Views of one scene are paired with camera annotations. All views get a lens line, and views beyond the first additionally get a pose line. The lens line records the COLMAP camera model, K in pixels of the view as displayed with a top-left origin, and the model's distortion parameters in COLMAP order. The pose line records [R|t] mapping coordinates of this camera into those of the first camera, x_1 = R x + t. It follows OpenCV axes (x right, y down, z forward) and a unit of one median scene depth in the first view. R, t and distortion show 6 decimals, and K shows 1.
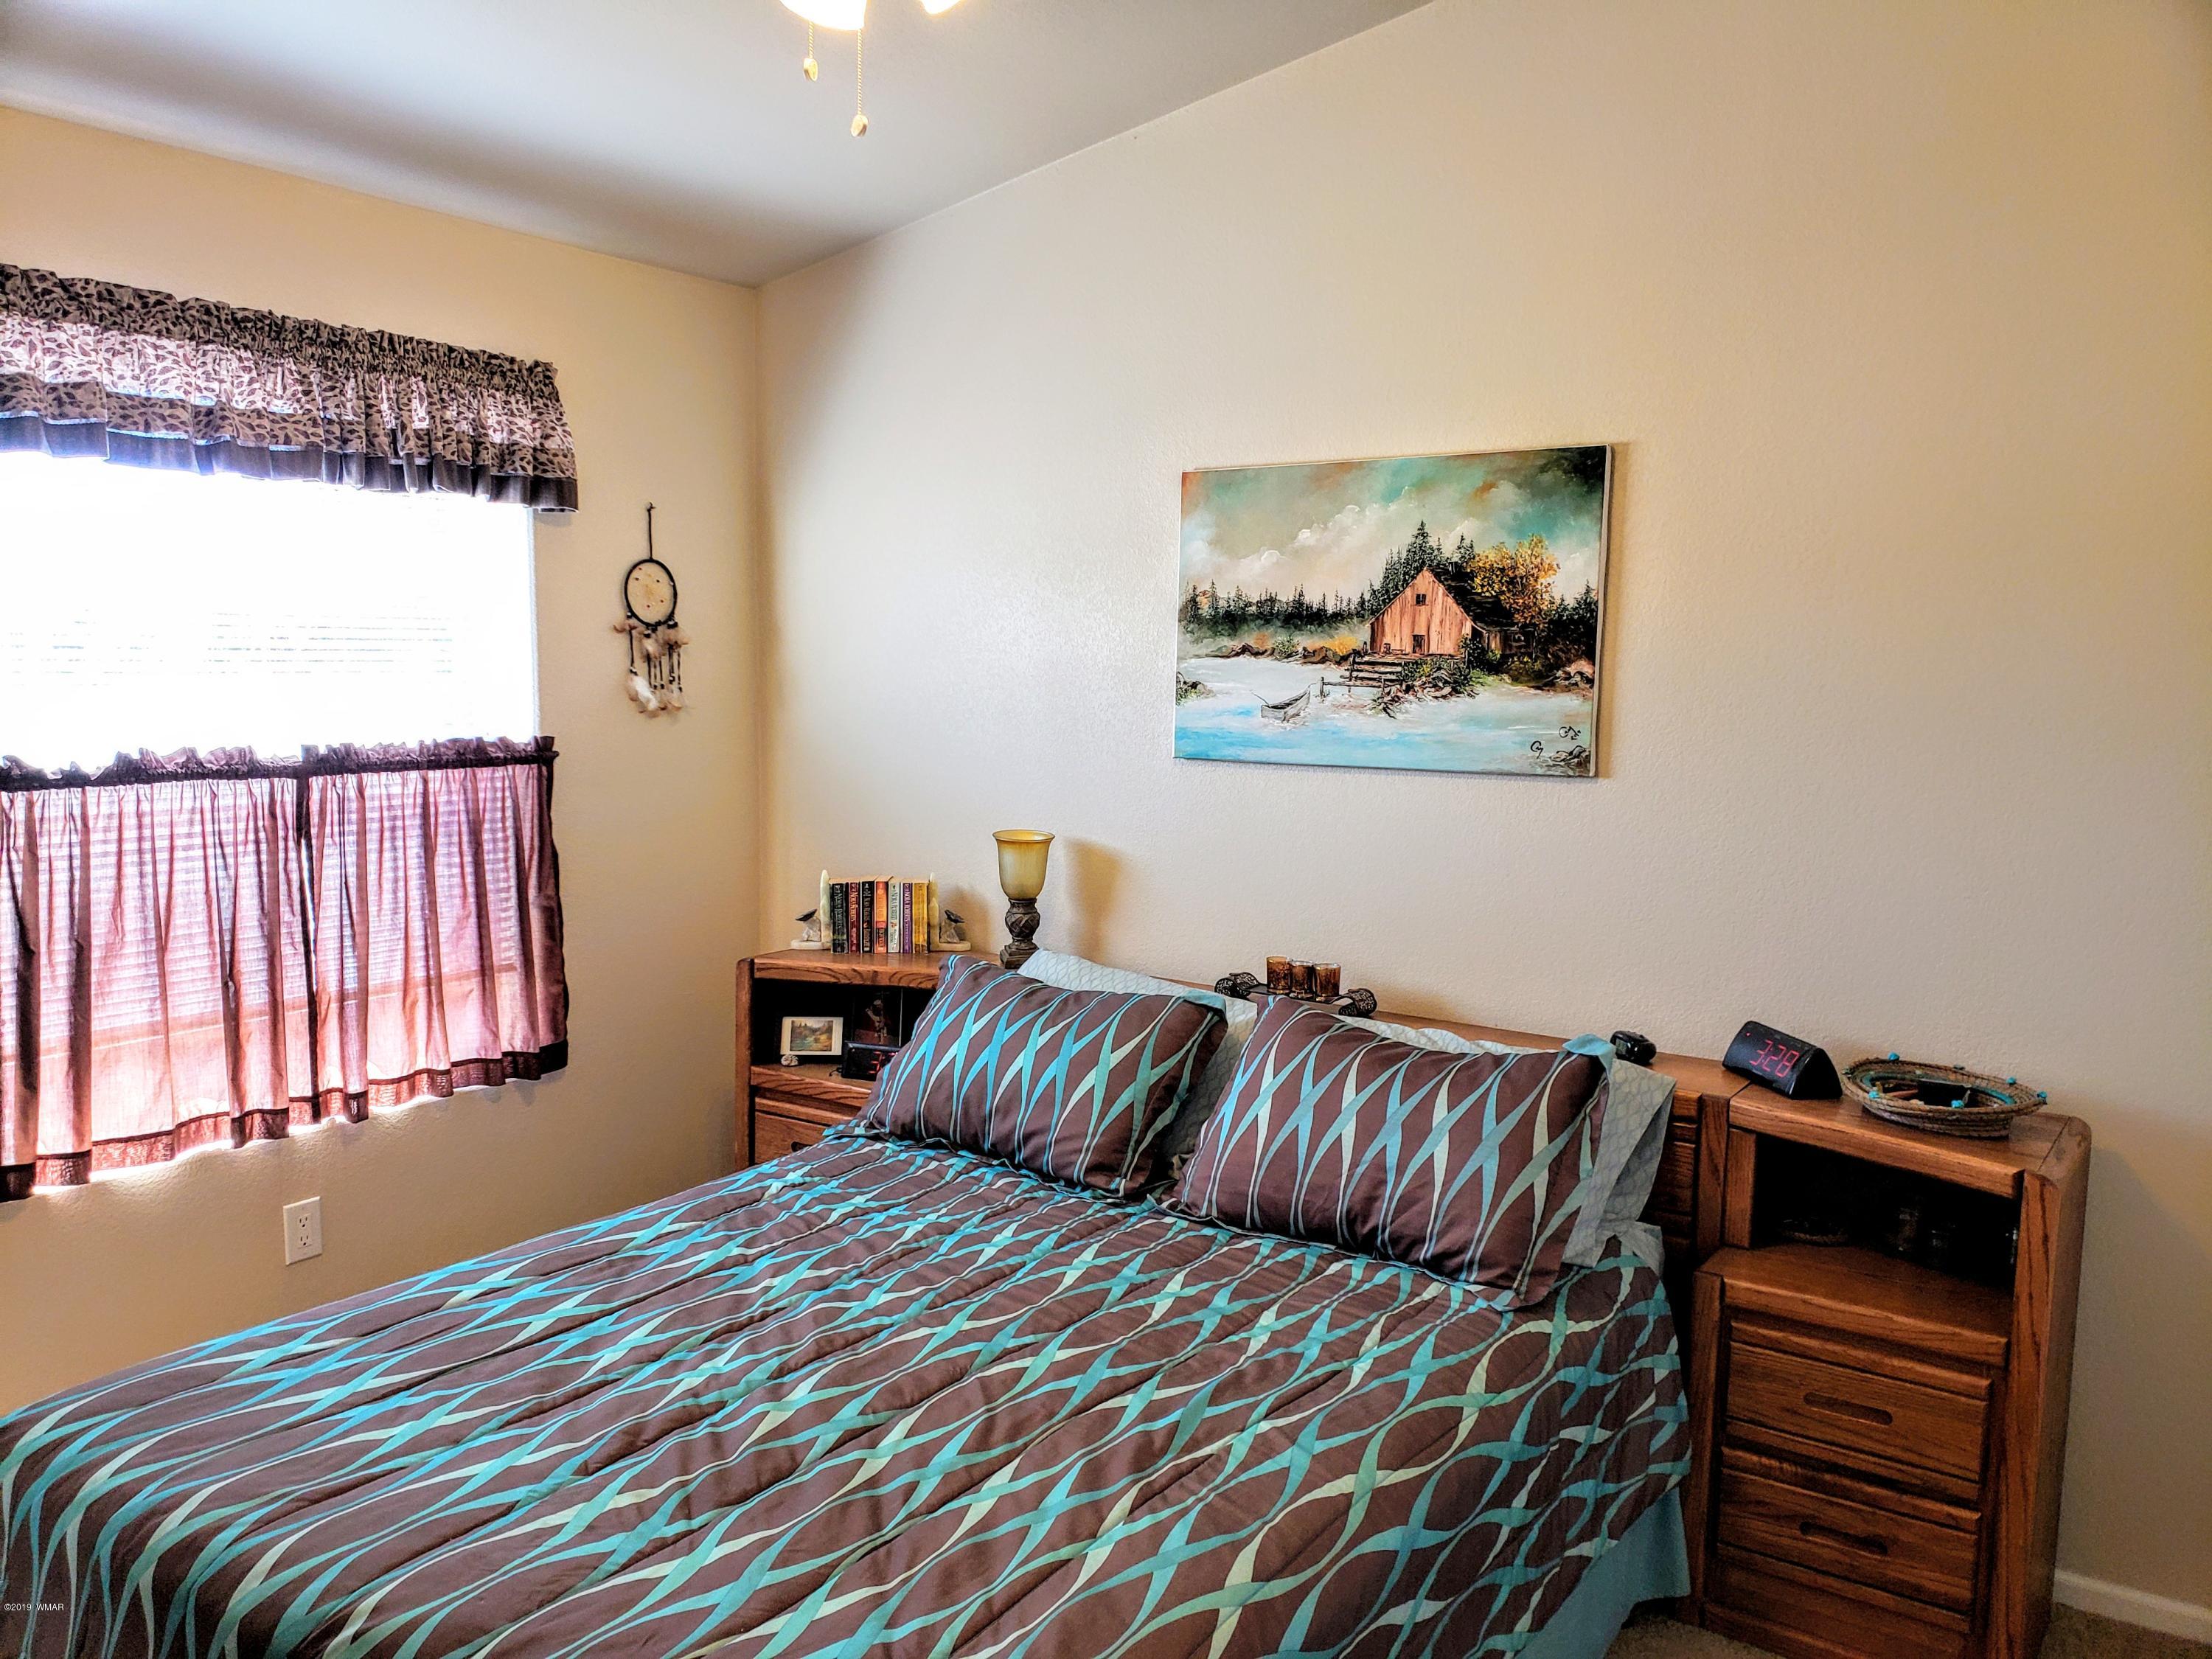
lens RADIAL K [[1721.9, 0, 1063.4], [0, 1721.9, 882.2], [0, 0, 1]] dist [0.060166, -0.099809]
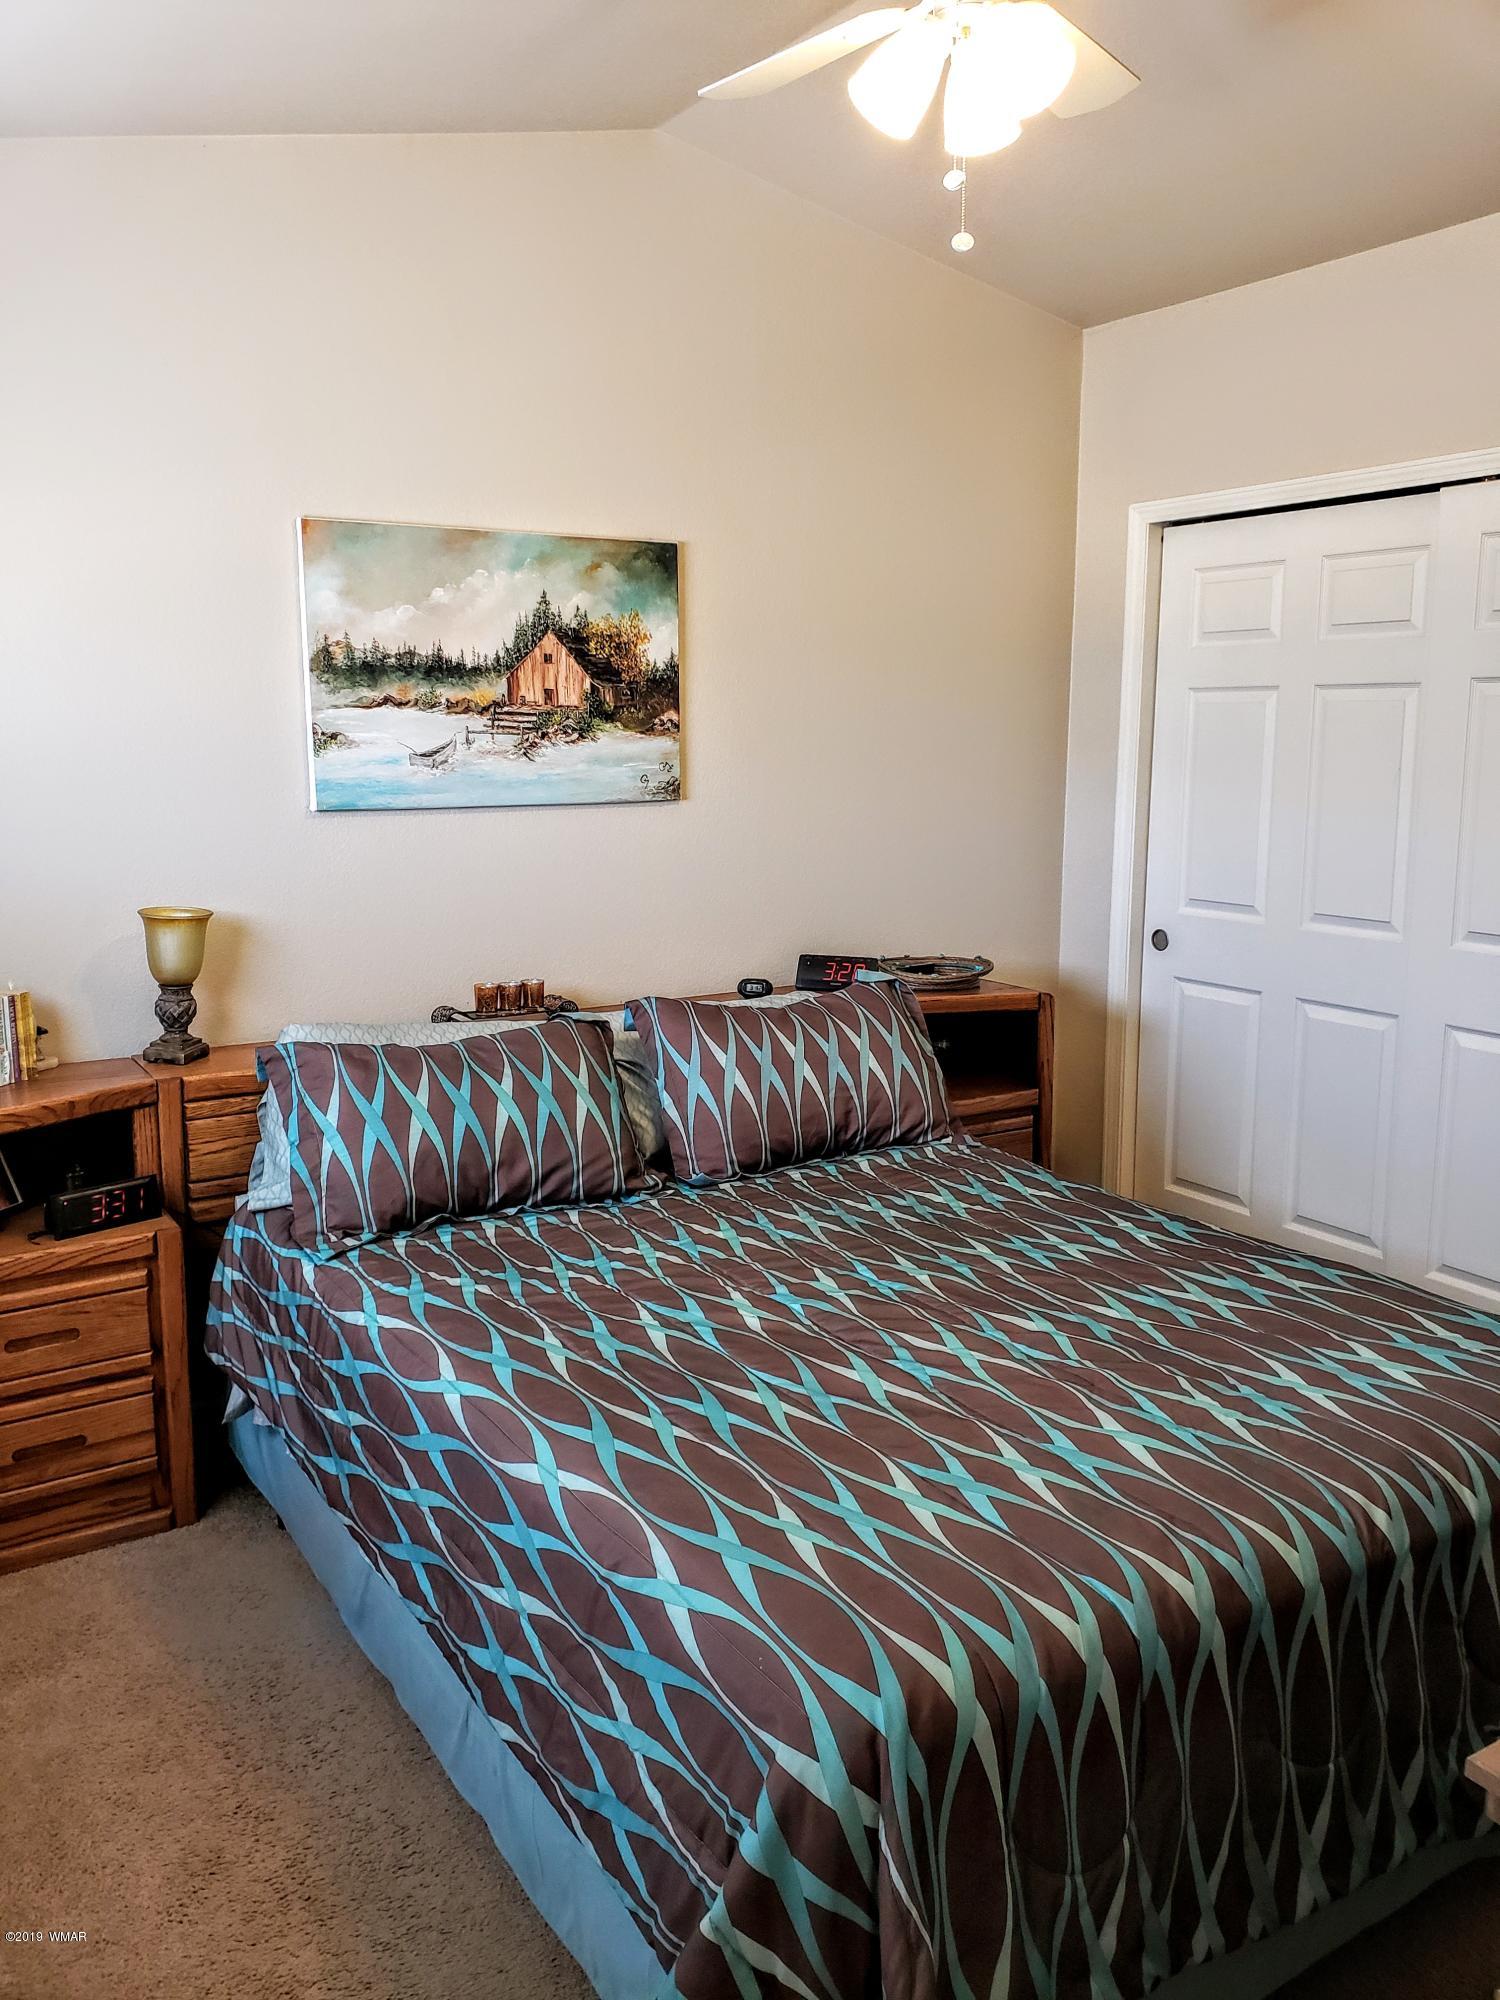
lens RADIAL K [[1556.9, 0, 762.1], [0, 1556.9, 1010.2], [0, 0, 1]] dist [0.060166, -0.099809]
pose [[0.353466, -0.178526, 0.918254, -0.796372], [0.128047, 0.981614, 0.141555, -0.063464], [-0.926642, 0.067545, 0.369826, 0.512513]]
